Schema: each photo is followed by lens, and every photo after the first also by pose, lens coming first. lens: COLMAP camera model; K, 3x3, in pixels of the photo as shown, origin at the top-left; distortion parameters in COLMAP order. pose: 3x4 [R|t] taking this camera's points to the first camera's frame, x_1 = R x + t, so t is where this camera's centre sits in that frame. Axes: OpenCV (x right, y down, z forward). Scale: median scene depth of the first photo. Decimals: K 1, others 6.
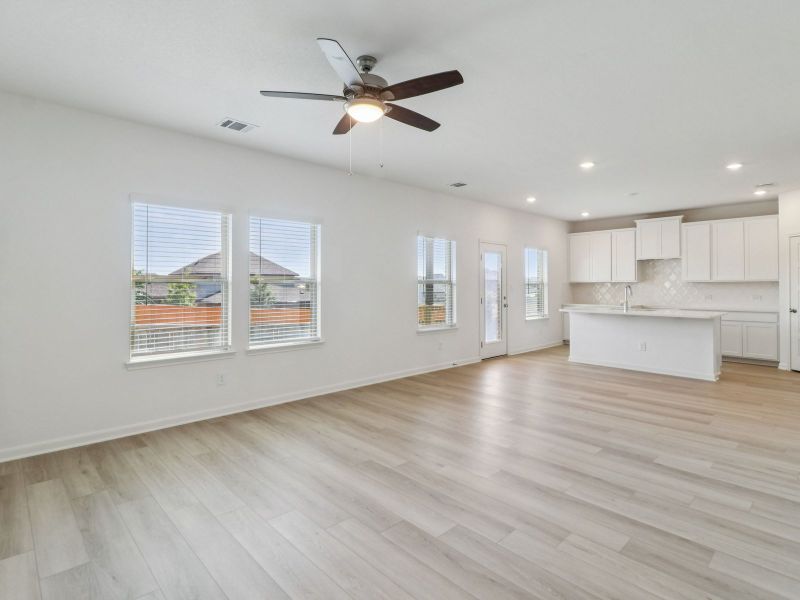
lens RADIAL K [[416.7, 0, 394.7], [0, 416.7, 281.9], [0, 0, 1]] dist [0.029062, -0.014559]
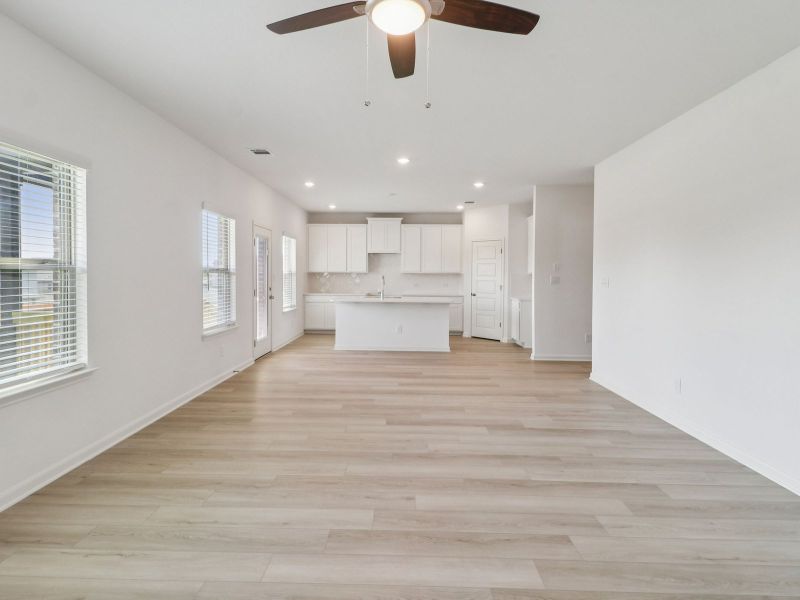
lens RADIAL K [[416.7, 0, 394.7], [0, 416.7, 281.9], [0, 0, 1]] dist [0.029062, -0.014559]
pose [[0.705061, -0.005191, 0.709128, -0.465556], [-0.013930, 0.999679, 0.021169, 0.001400], [-0.709010, -0.024804, 0.704762, 0.441396]]
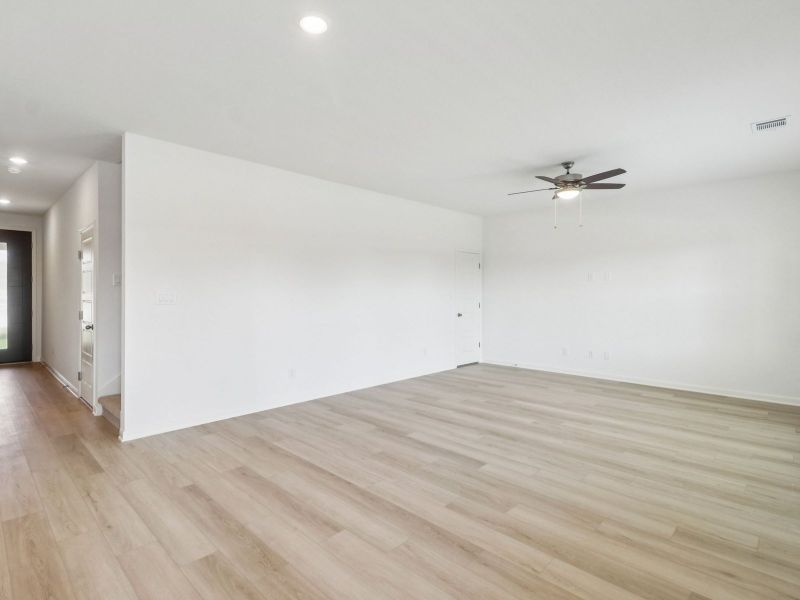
lens RADIAL K [[427.8, 0, 400.0], [0, 427.8, 300.0], [0, 0, 1]] dist [0.099468, -0.065694]
pose [[-0.997779, -0.000380, -0.066613, 0.630031], [-0.000675, 0.999990, 0.004405, 0.024944], [0.066611, 0.004440, -0.997769, 2.317454]]
